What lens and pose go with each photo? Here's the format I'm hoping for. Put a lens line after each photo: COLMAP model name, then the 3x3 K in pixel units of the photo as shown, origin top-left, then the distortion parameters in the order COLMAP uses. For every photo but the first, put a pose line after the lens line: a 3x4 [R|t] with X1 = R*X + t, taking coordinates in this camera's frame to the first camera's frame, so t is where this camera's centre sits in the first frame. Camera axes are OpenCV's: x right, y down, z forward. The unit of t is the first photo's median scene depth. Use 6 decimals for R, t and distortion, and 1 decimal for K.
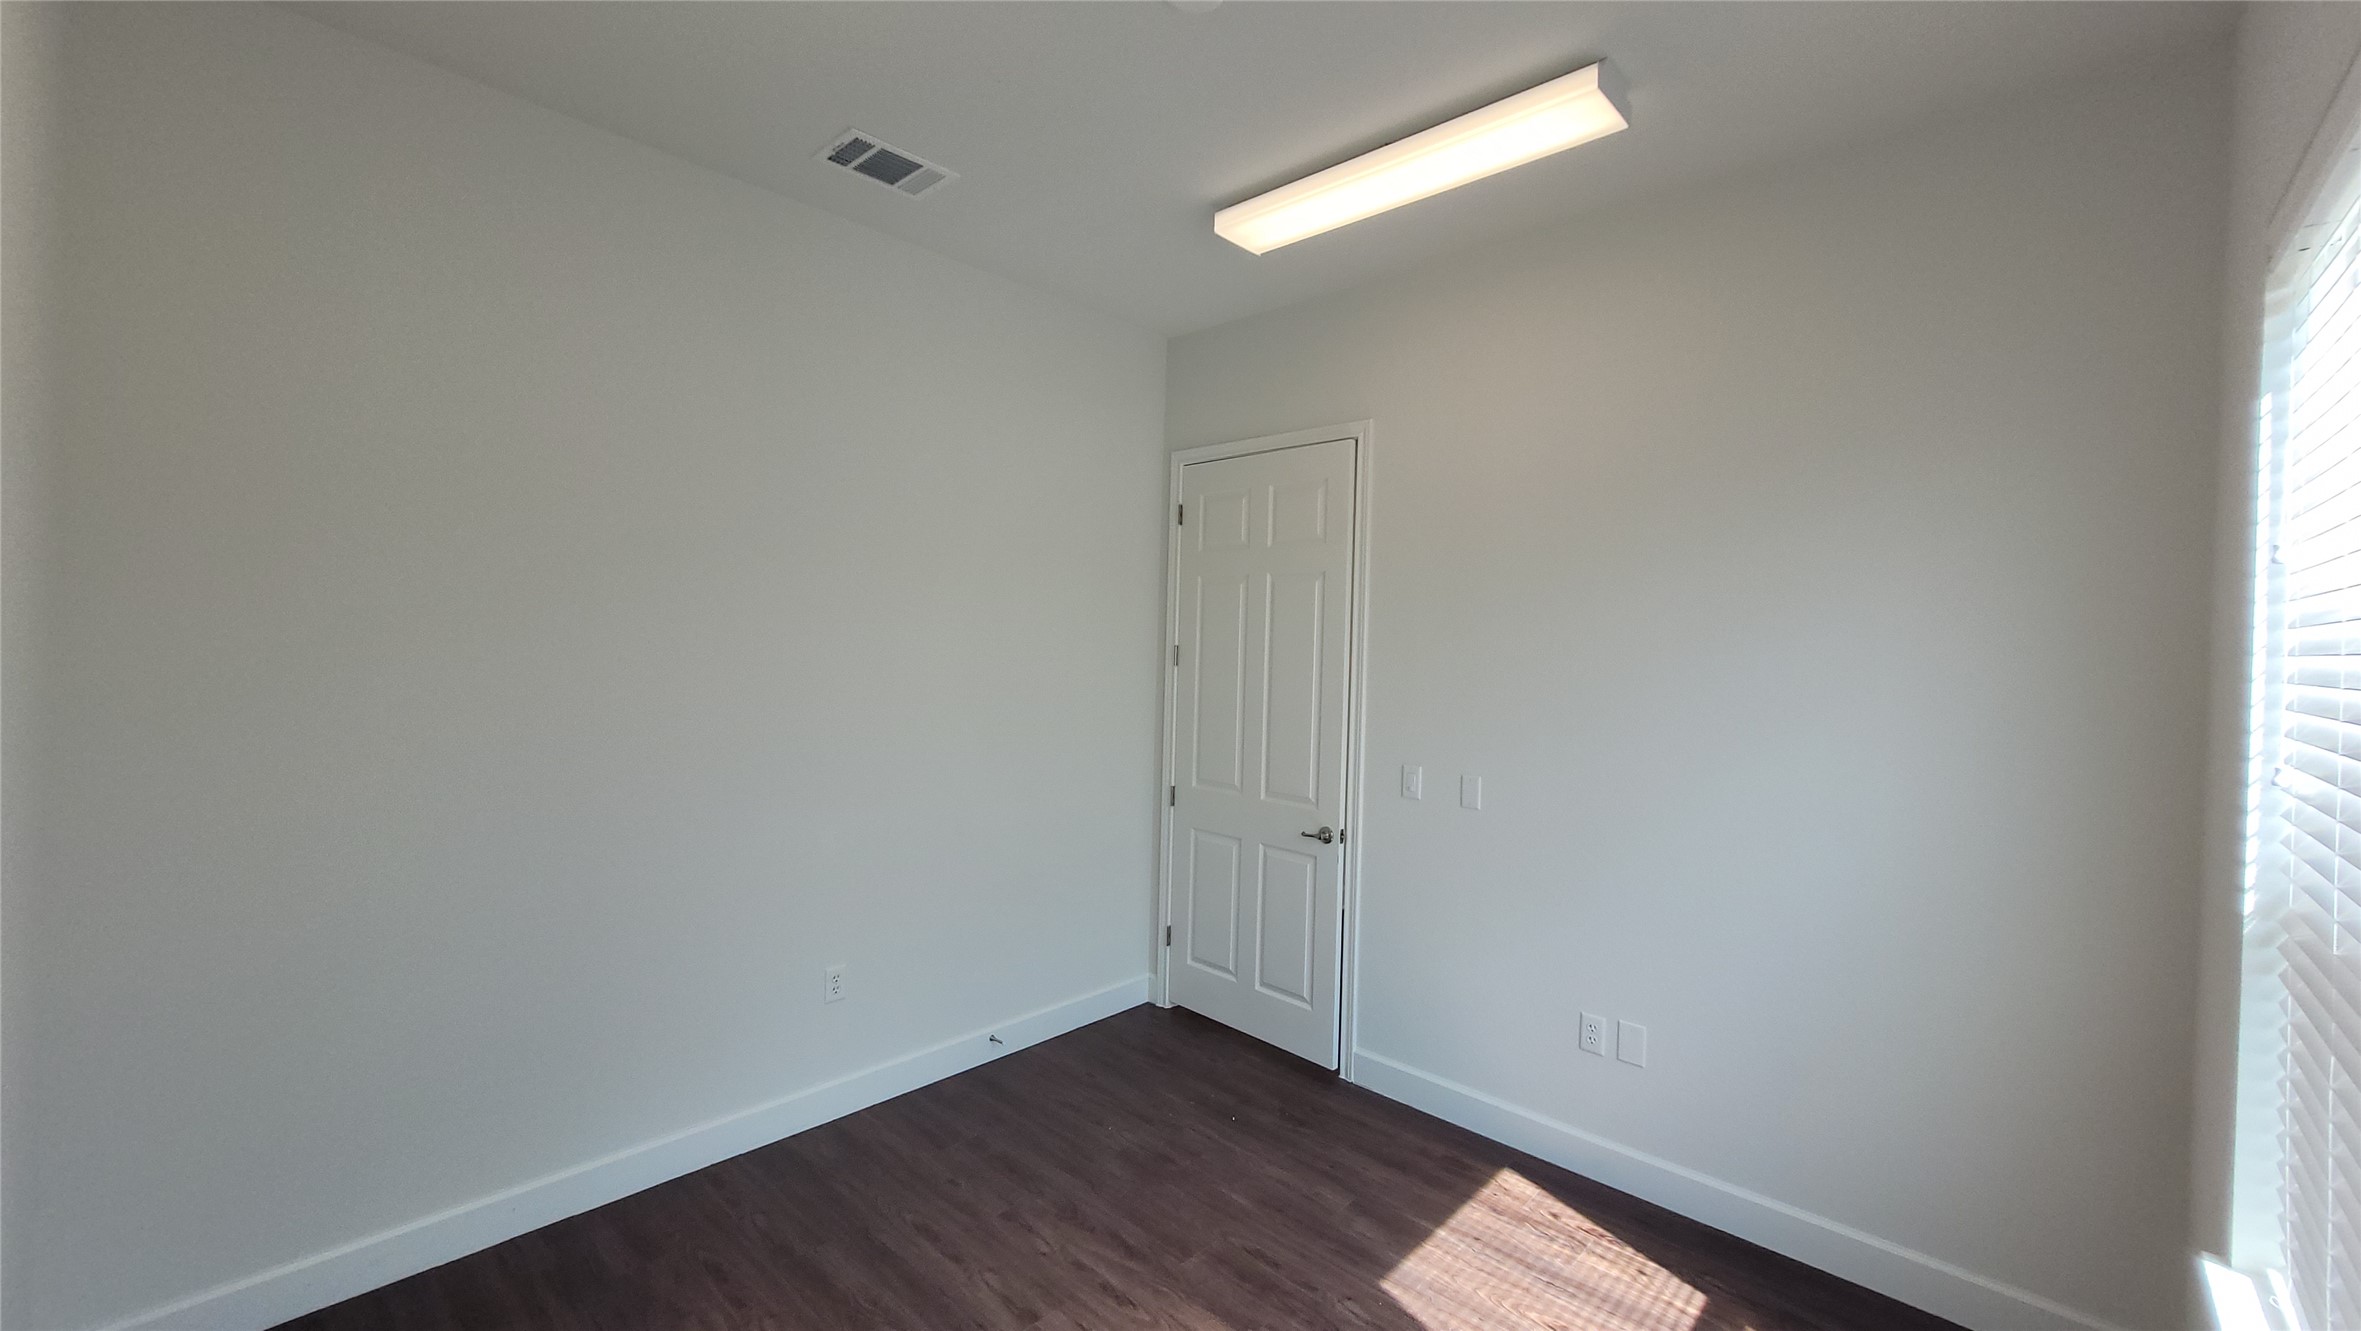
lens RADIAL K [[917.5, 0, 1184.3], [0, 917.5, 670.0], [0, 0, 1]] dist [0.000067, -0.000520]
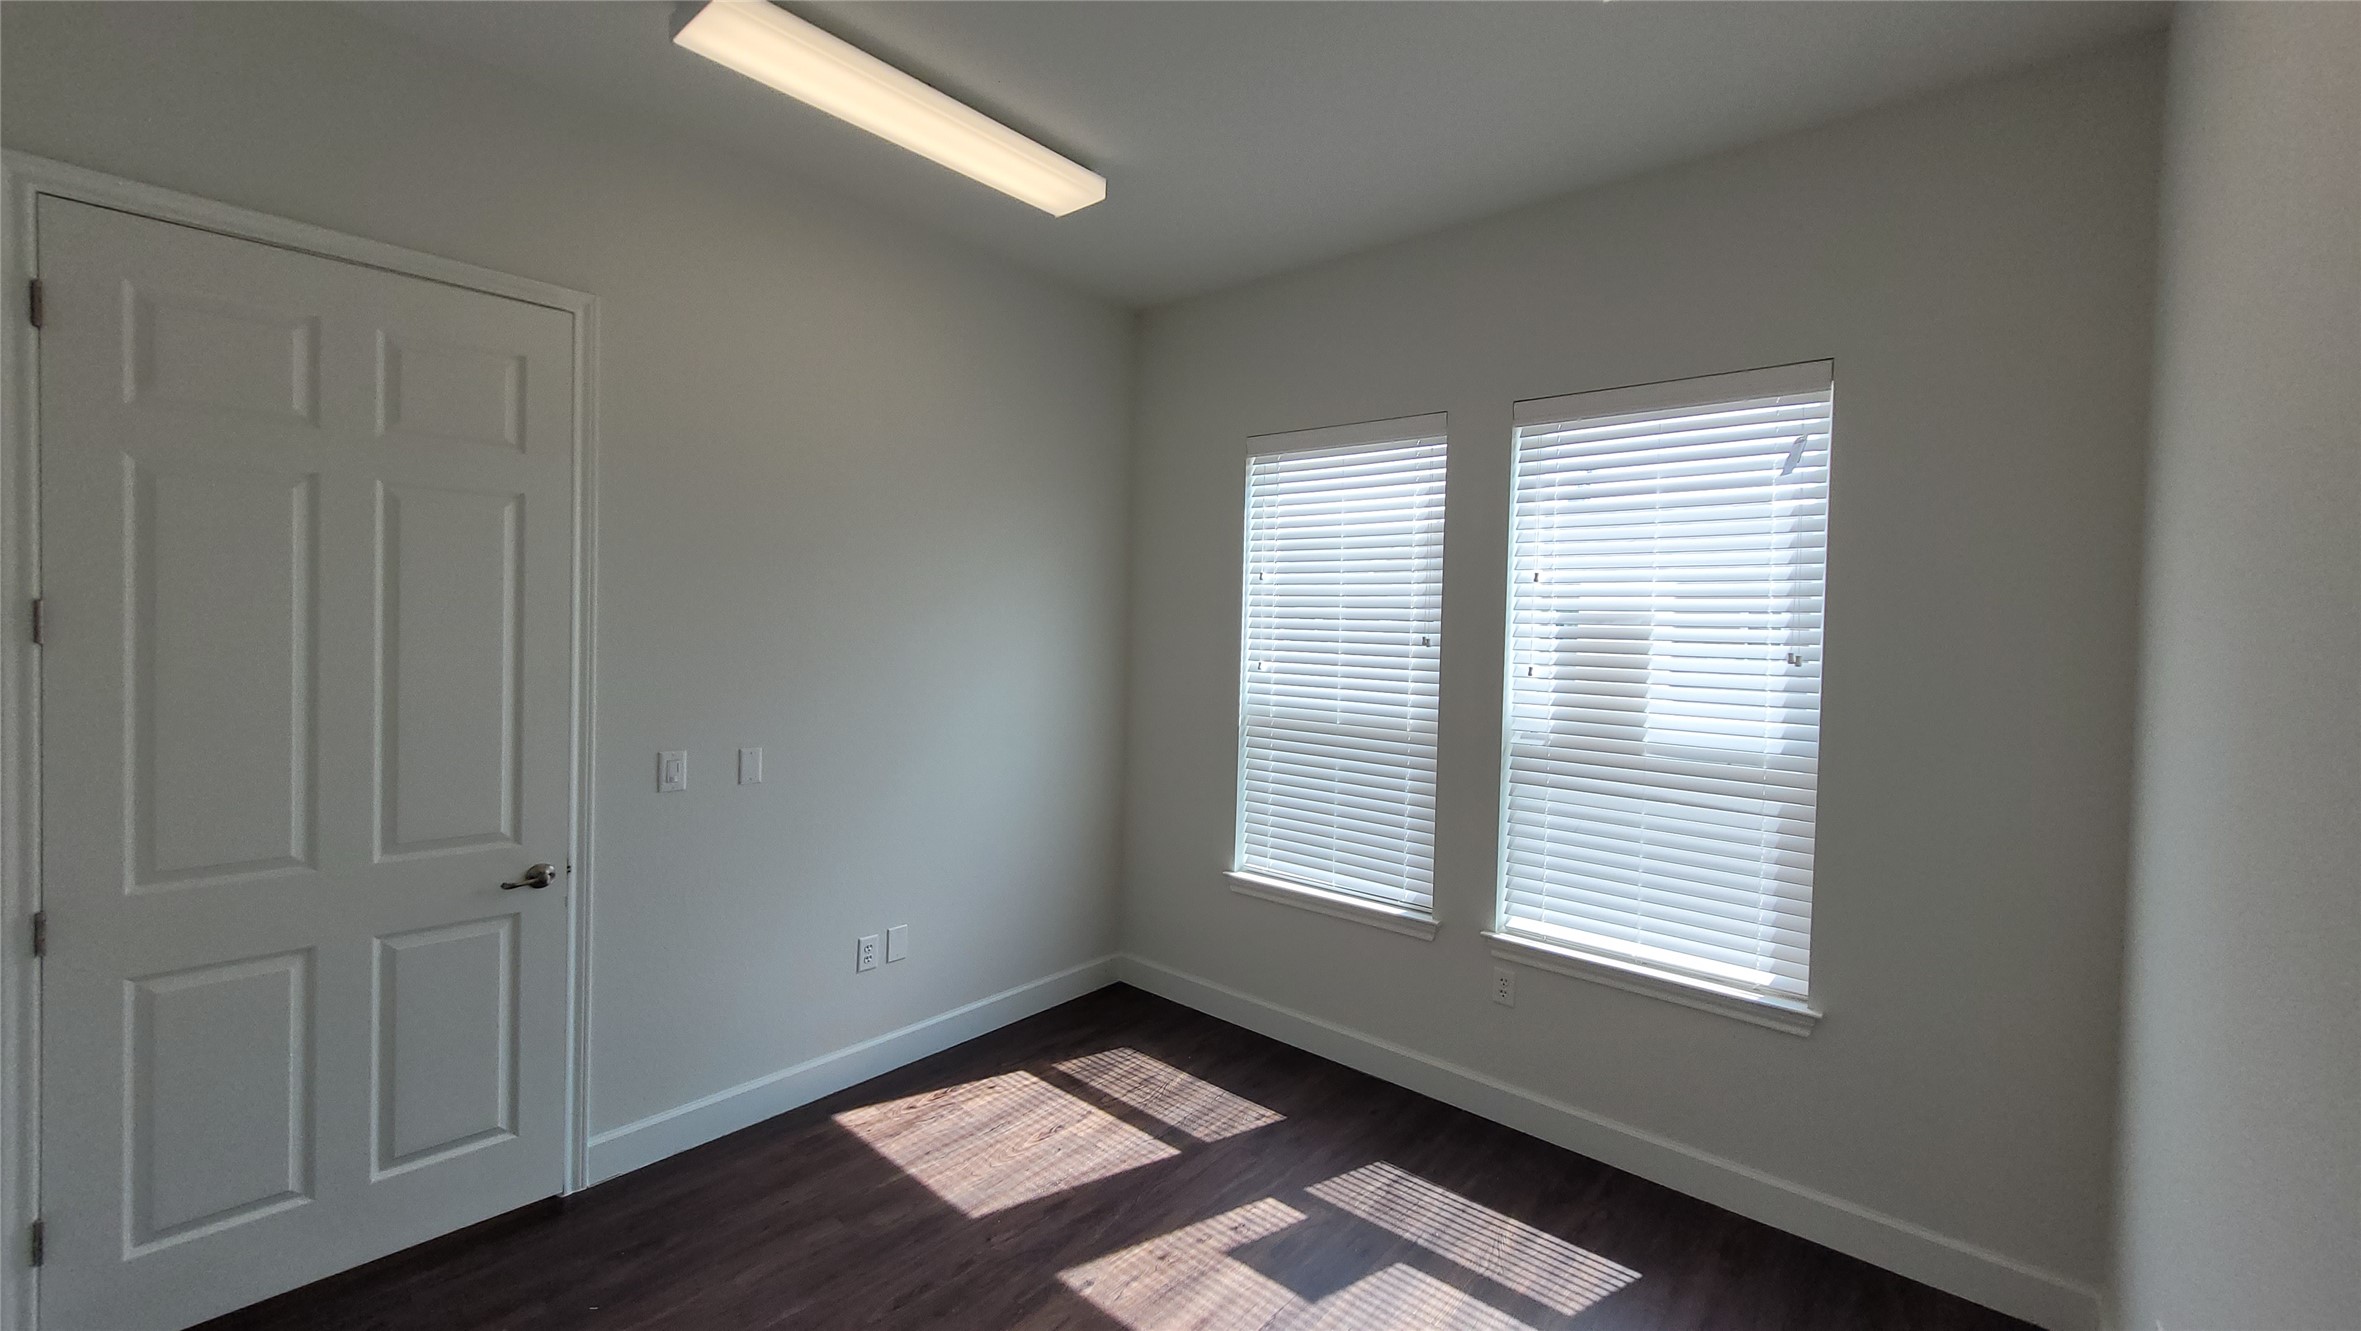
lens RADIAL K [[917.5, 0, 1187.9], [0, 917.5, 664.5], [0, 0, 1]] dist [0.000067, -0.000520]
pose [[-0.015007, -0.076841, 0.996930, -0.621532], [0.004324, 0.997028, 0.076914, -0.037567], [-0.999878, 0.005465, -0.014630, 0.595709]]
